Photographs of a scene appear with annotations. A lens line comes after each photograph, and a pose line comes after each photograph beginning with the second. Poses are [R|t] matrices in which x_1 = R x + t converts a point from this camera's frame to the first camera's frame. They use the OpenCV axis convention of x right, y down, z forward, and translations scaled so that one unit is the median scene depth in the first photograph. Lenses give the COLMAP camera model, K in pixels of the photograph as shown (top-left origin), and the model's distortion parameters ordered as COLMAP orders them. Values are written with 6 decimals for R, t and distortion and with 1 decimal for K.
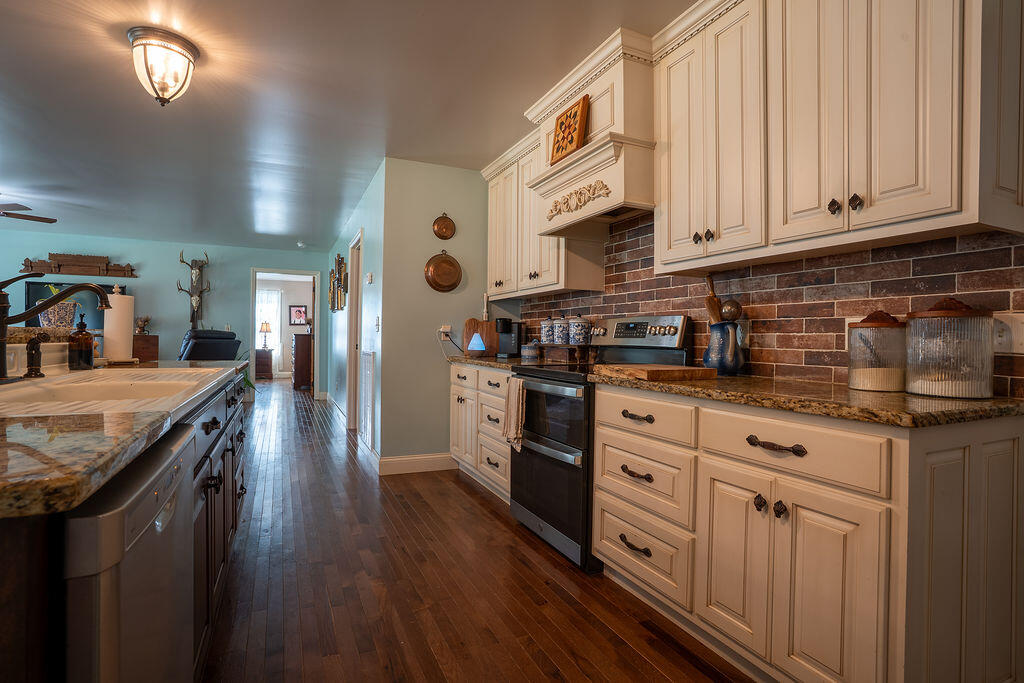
lens RADIAL K [[501.5, 0, 515.7], [0, 501.5, 339.2], [0, 0, 1]] dist [-0.056134, 0.019984]
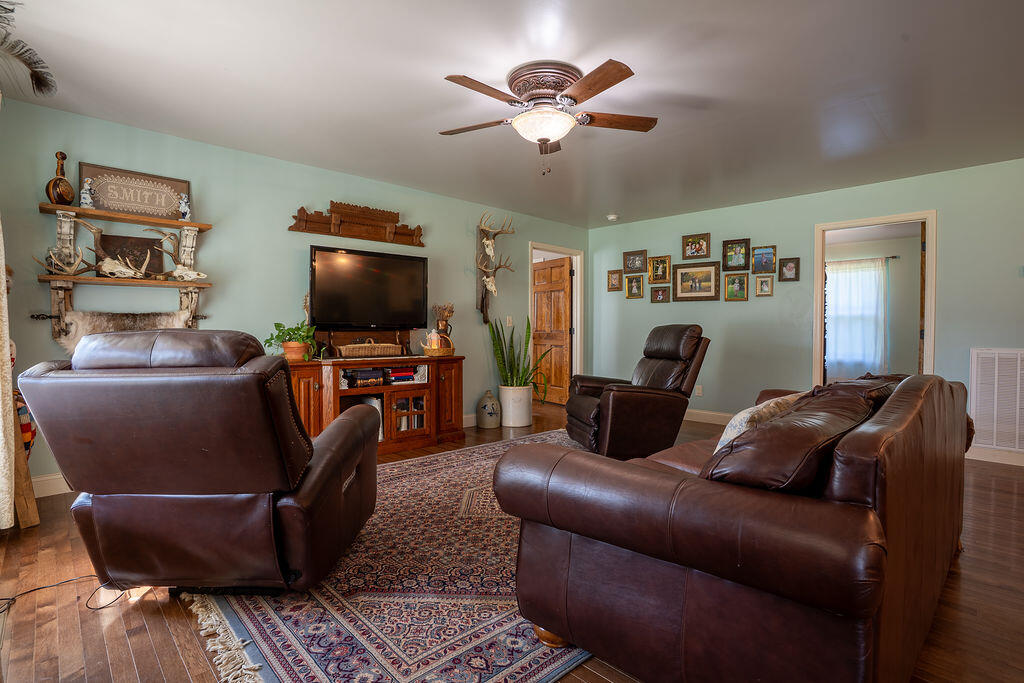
lens RADIAL K [[501.5, 0, 514.7], [0, 501.5, 341.3], [0, 0, 1]] dist [-0.056134, 0.019984]
pose [[0.949279, -0.017562, 0.313944, -0.844445], [0.012559, 0.999760, 0.017952, -0.005292], [-0.314184, -0.013099, 0.949272, 0.284286]]
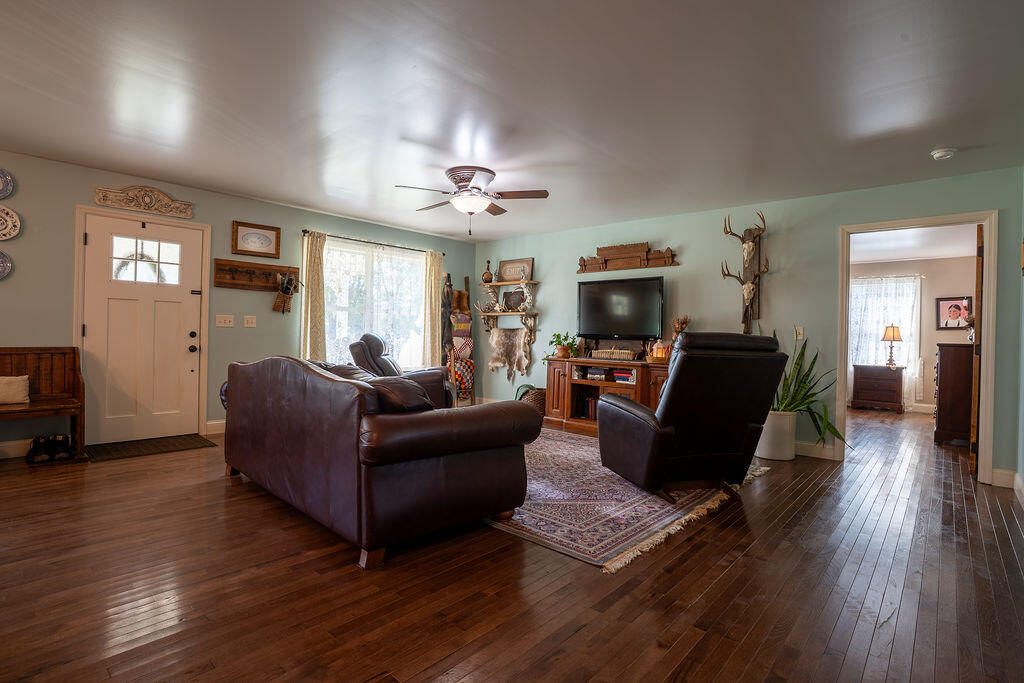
lens RADIAL K [[501.5, 0, 494.3], [0, 501.5, 336.7], [0, 0, 1]] dist [-0.056134, 0.019984]
pose [[0.371865, 0.000886, -0.928286, -0.164617], [-0.022431, 0.999716, -0.008032, -0.003579], [0.928016, 0.023809, 0.371780, 0.438025]]
